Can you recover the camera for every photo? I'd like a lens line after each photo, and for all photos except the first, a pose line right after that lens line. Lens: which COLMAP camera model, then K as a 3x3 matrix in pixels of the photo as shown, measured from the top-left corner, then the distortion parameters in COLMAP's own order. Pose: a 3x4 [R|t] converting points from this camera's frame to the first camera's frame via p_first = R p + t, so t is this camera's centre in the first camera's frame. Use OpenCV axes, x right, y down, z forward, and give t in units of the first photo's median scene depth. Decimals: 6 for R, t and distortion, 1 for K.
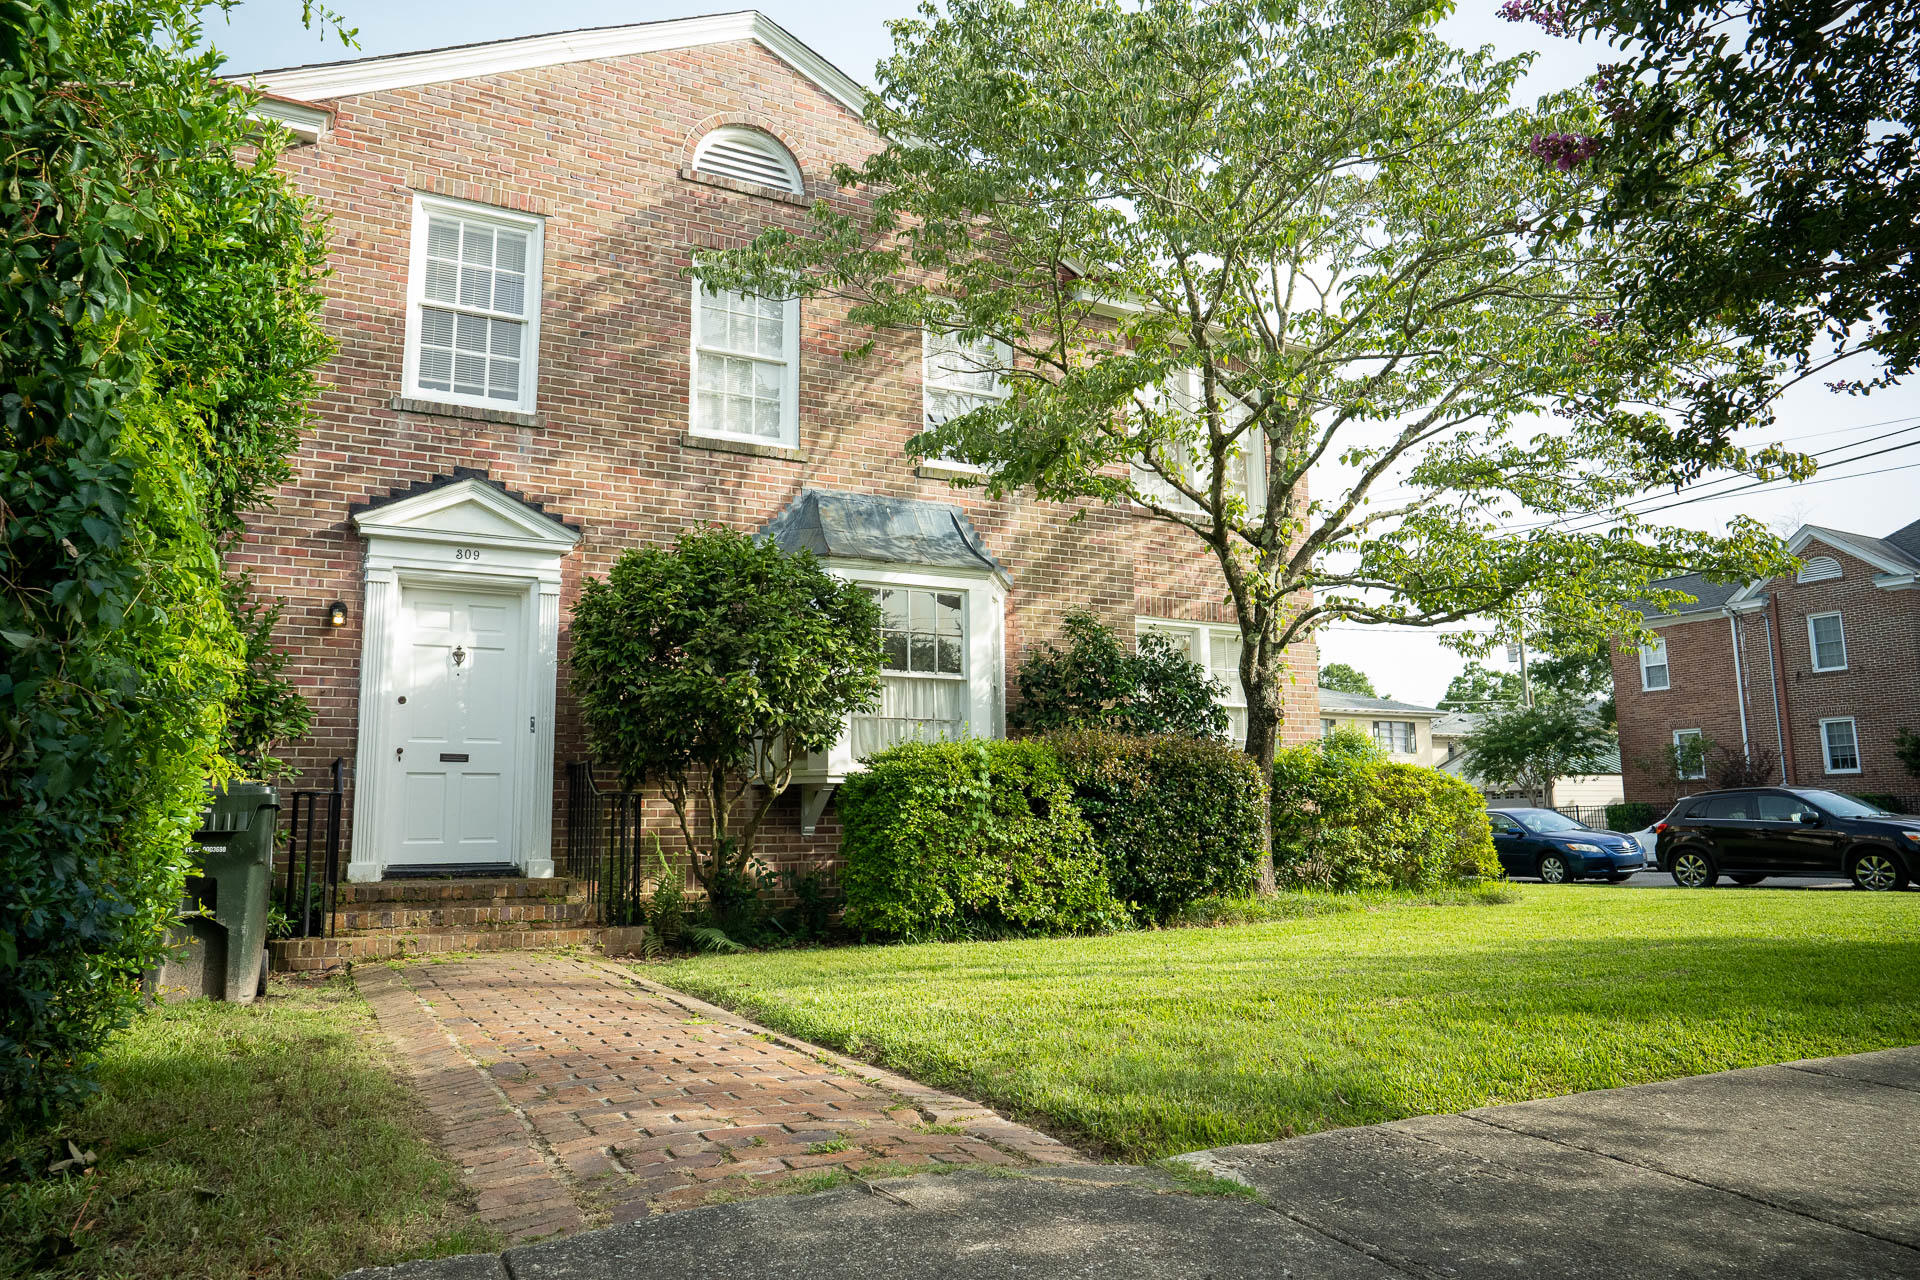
lens RADIAL K [[1265.5, 0, 960.0], [0, 1265.5, 640.0], [0, 0, 1]] dist [-0.000300, 0.002034]
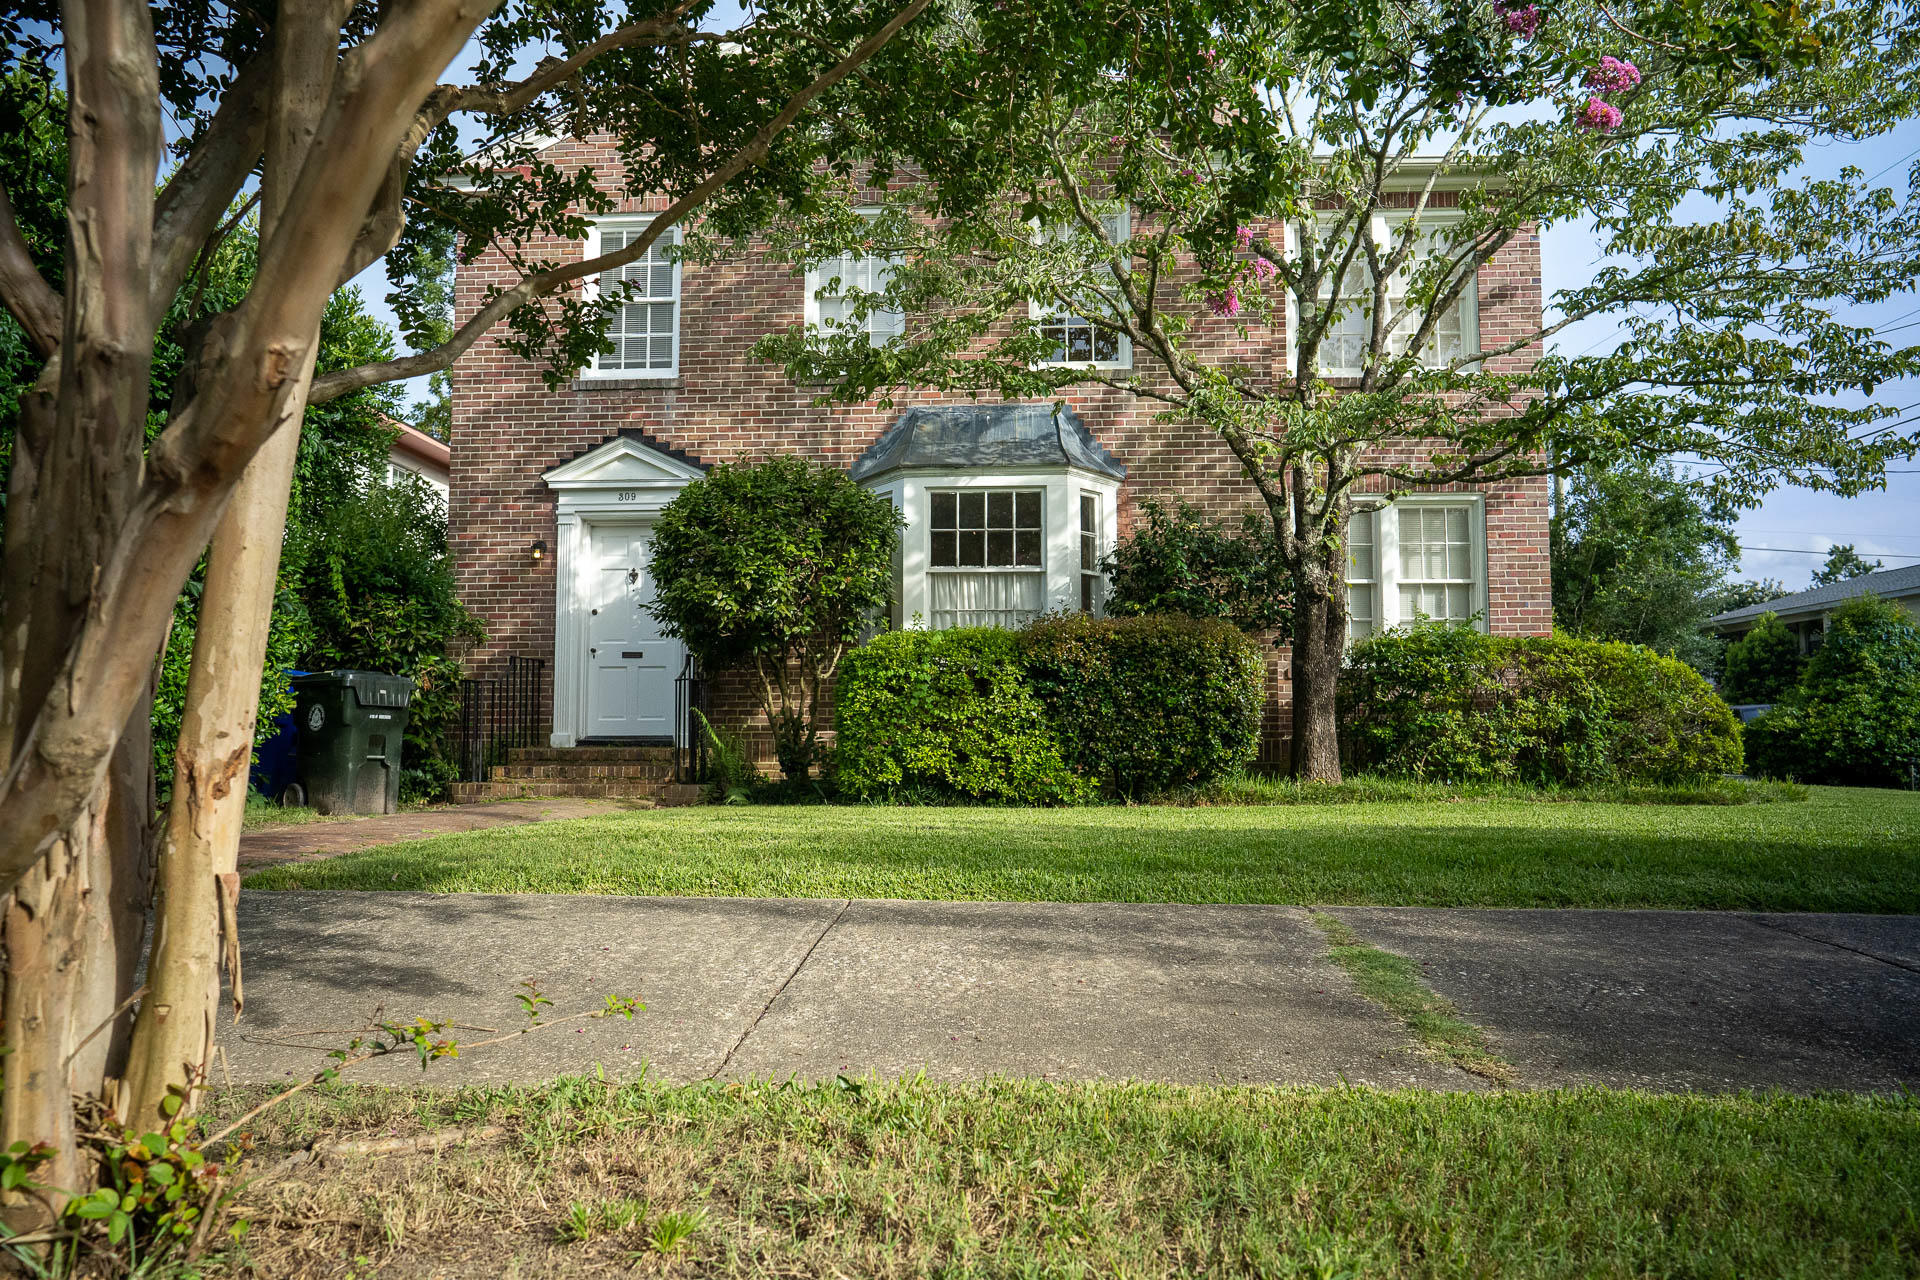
lens RADIAL K [[1265.5, 0, 960.0], [0, 1265.5, 640.0], [0, 0, 1]] dist [-0.000300, 0.002034]
pose [[0.858103, -0.029130, -0.512650, 0.572949], [0.067066, 0.996195, 0.055653, 0.029221], [0.509079, -0.082137, 0.856792, 0.065212]]
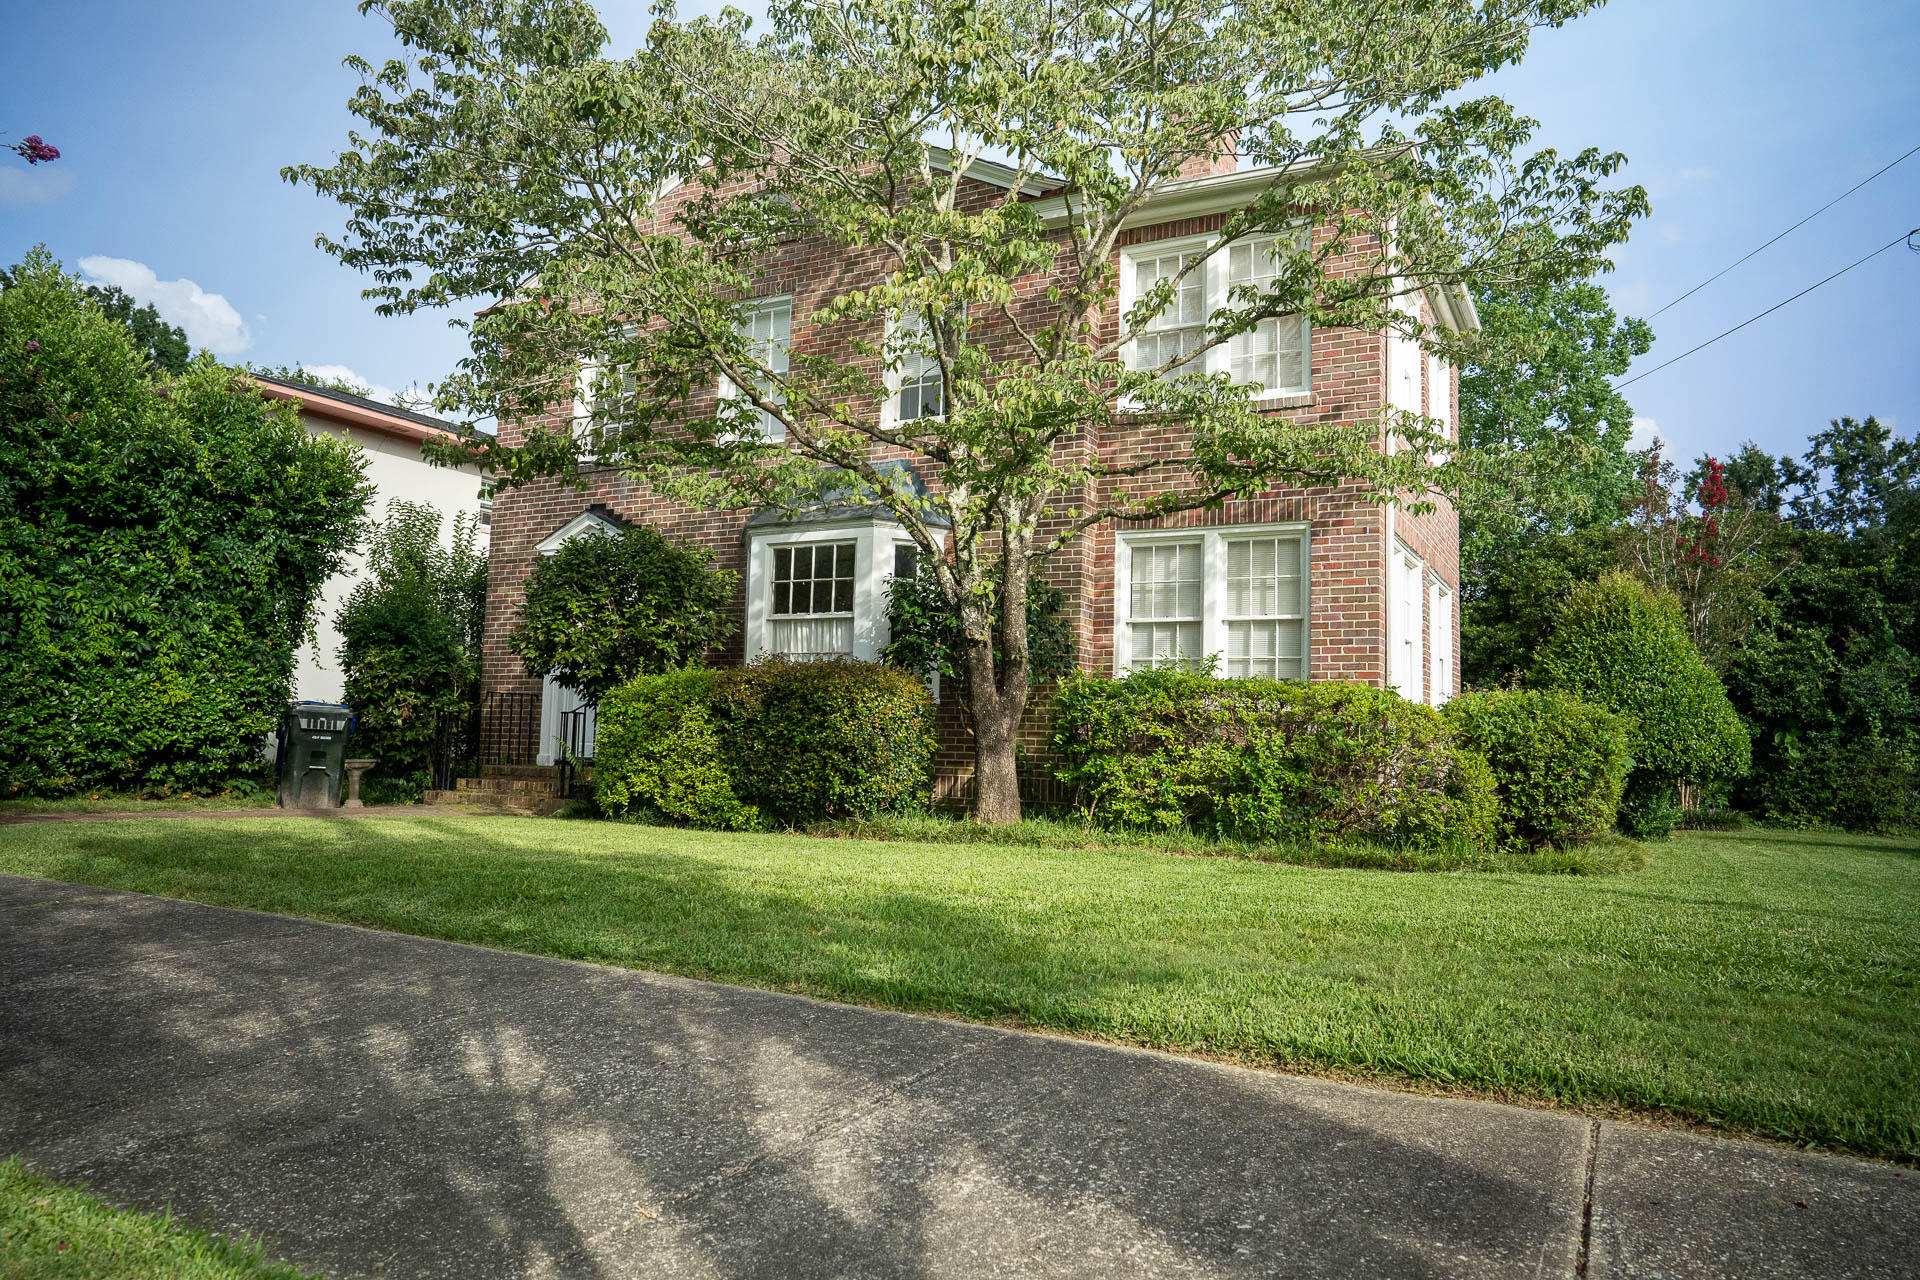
lens RADIAL K [[1265.5, 0, 960.0], [0, 1265.5, 640.0], [0, 0, 1]] dist [-0.000300, 0.002034]
pose [[0.555281, -0.047548, -0.830302, 1.193263], [0.087723, 0.996144, 0.001621, 0.069330], [0.827023, -0.073737, 0.557311, 0.519134]]
